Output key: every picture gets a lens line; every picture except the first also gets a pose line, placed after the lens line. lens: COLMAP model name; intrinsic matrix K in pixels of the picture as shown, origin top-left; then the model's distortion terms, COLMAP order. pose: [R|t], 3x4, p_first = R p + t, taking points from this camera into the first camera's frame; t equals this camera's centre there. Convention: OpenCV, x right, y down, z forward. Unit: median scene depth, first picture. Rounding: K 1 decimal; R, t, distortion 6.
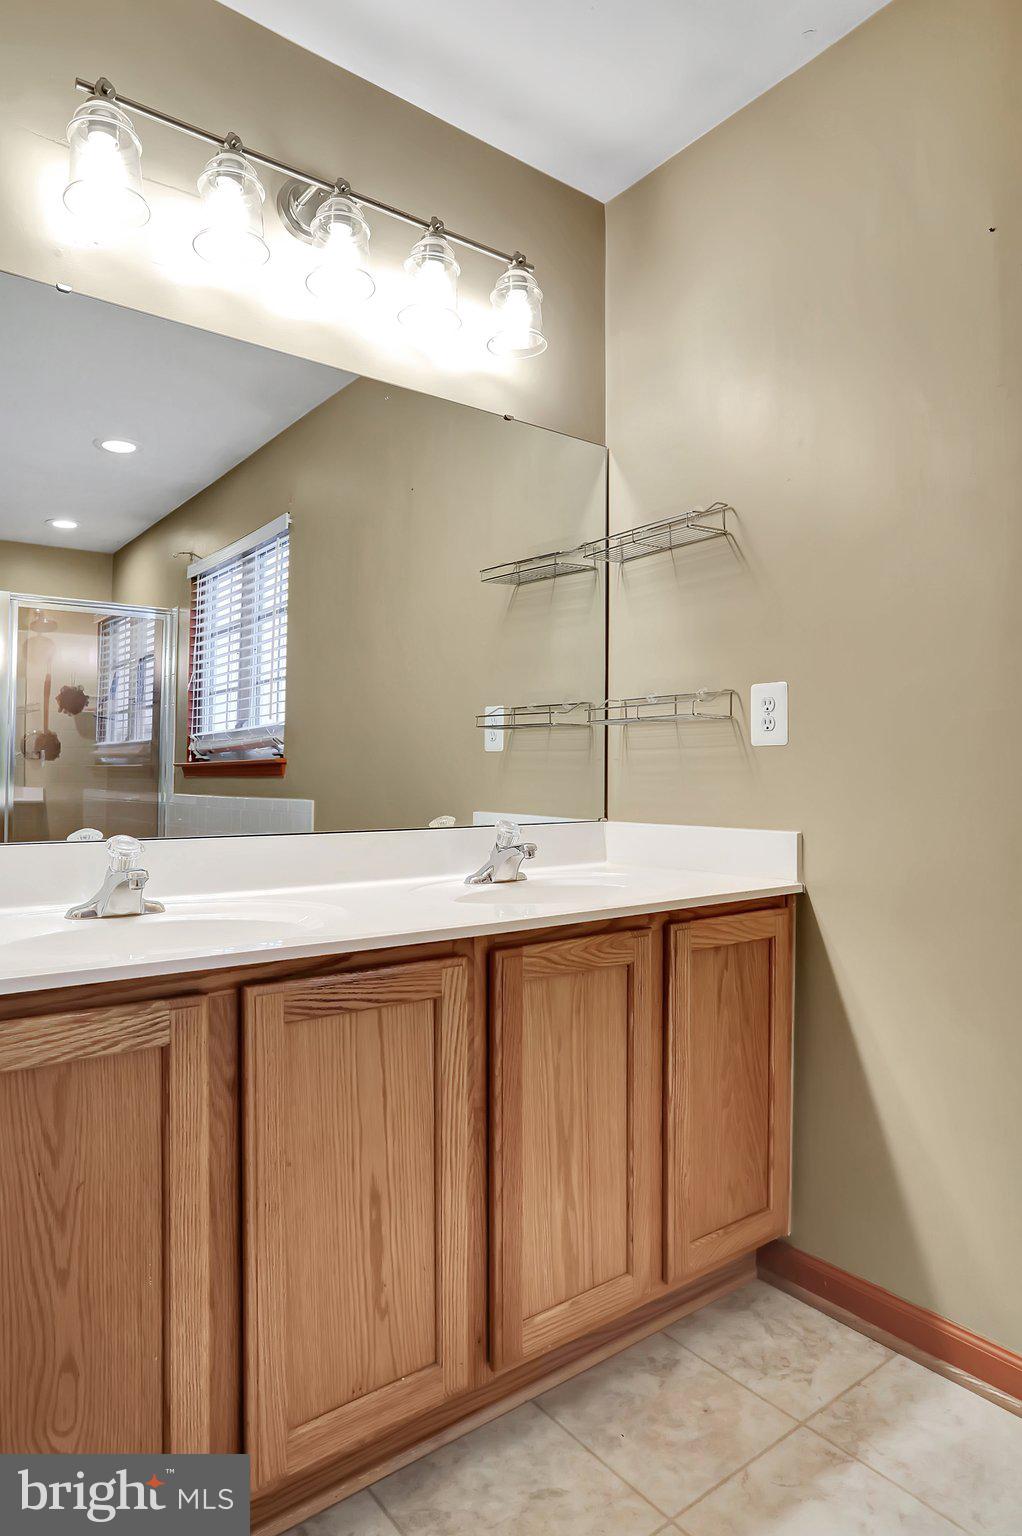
lens RADIAL K [[931.7, 0, 511.0], [0, 931.7, 768.0], [0, 0, 1]] dist [0.000072, 0.000503]
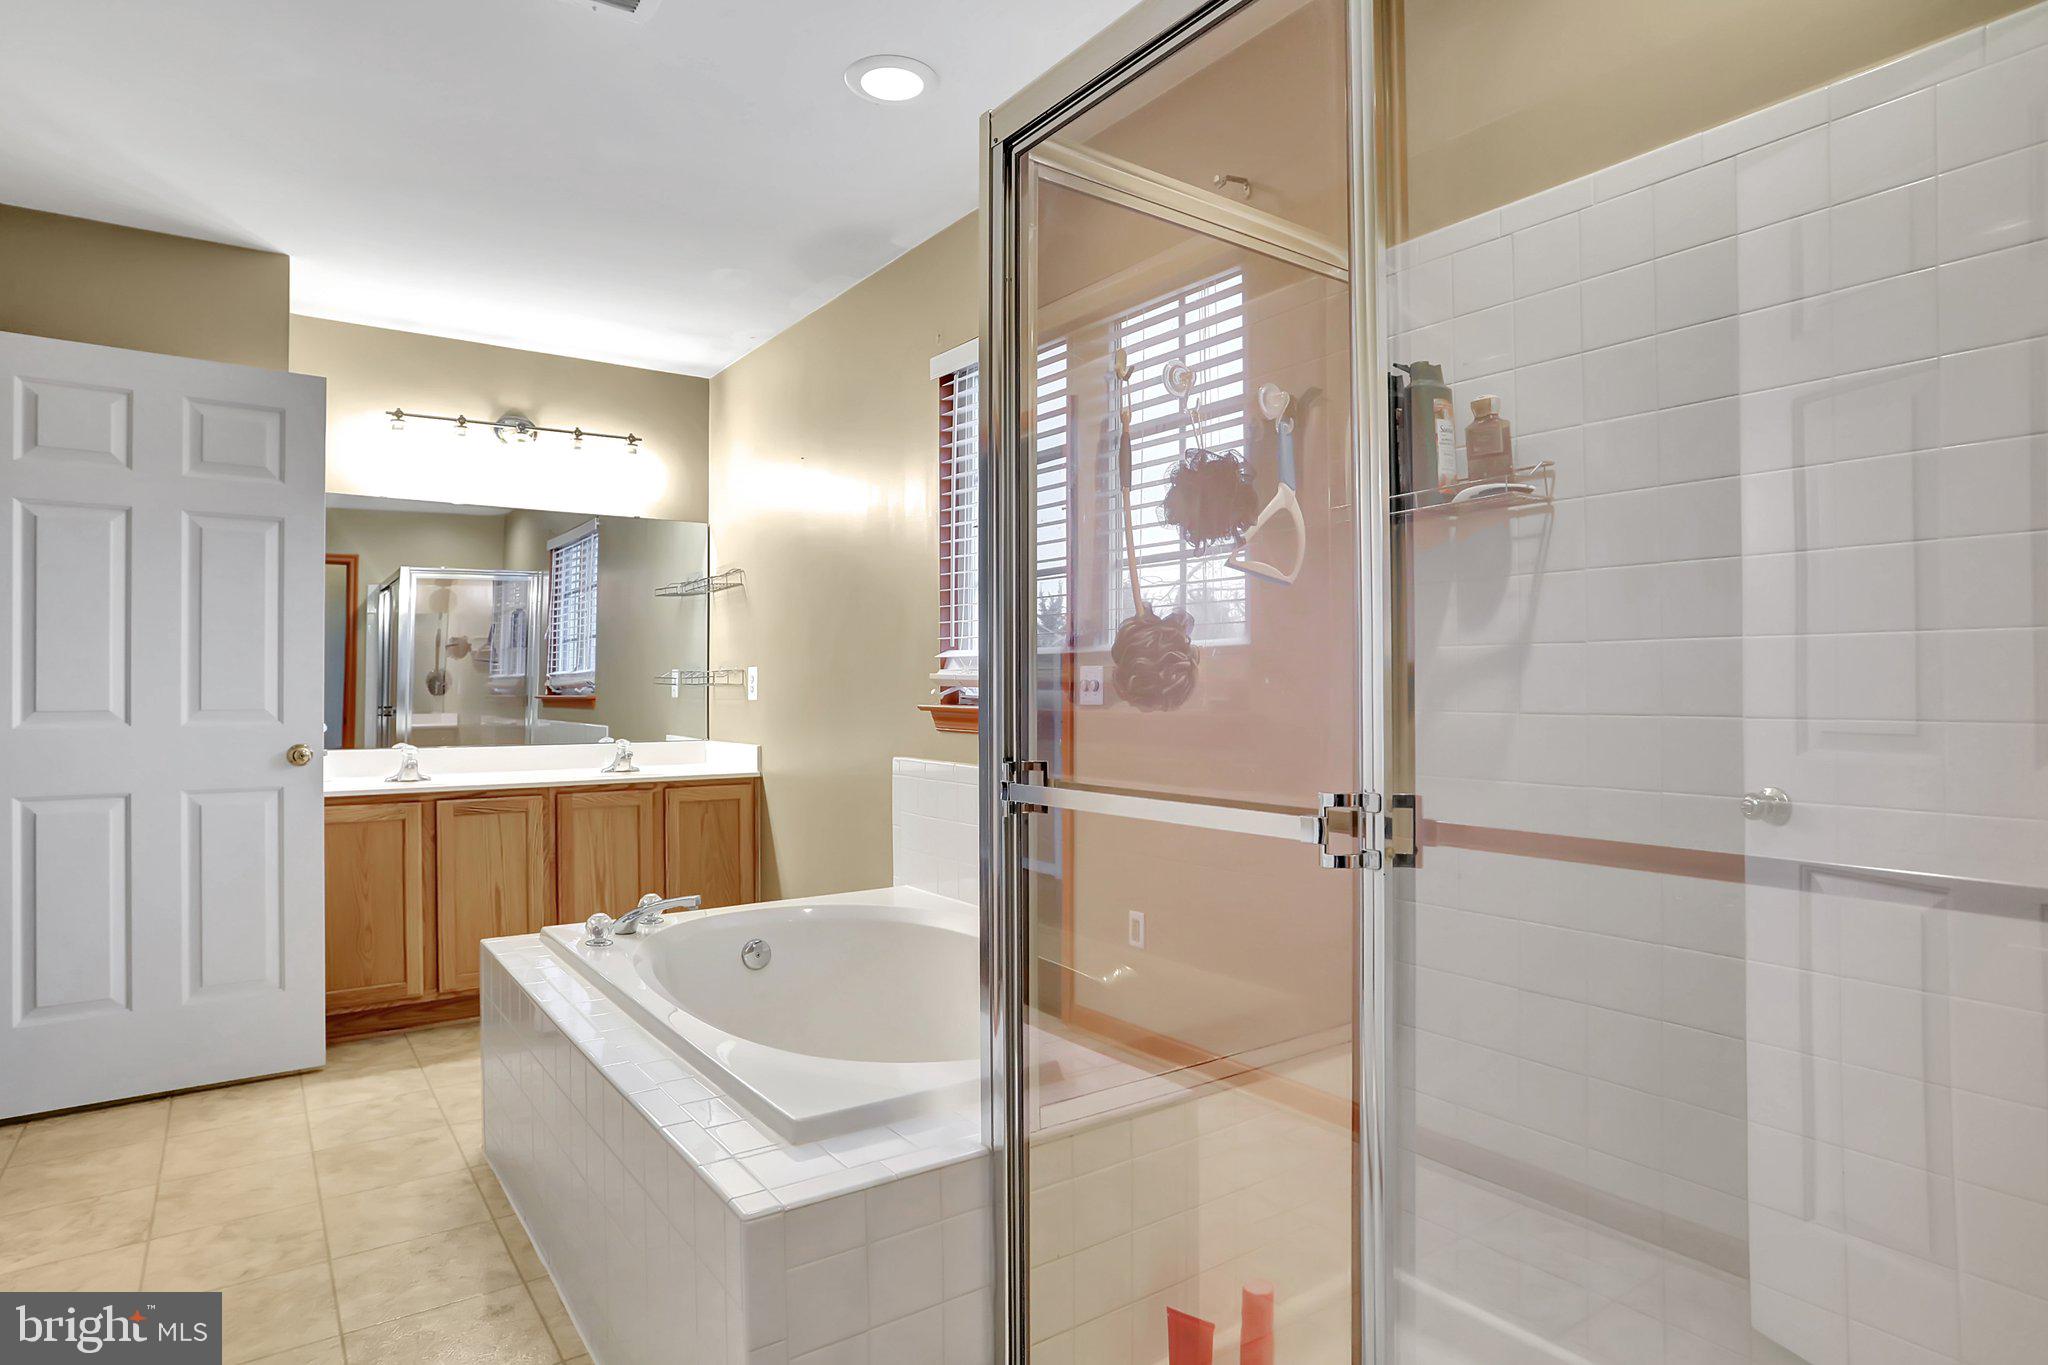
lens RADIAL K [[1222.9, 0, 1024.0], [0, 1222.9, 682.5], [0, 0, 1]] dist [-0.001143, 0.000816]
pose [[0.996710, 0.000969, -0.081047, 0.870444], [-0.000671, 0.999993, 0.003697, -0.059215], [0.081050, -0.003630, 0.996703, -1.220335]]
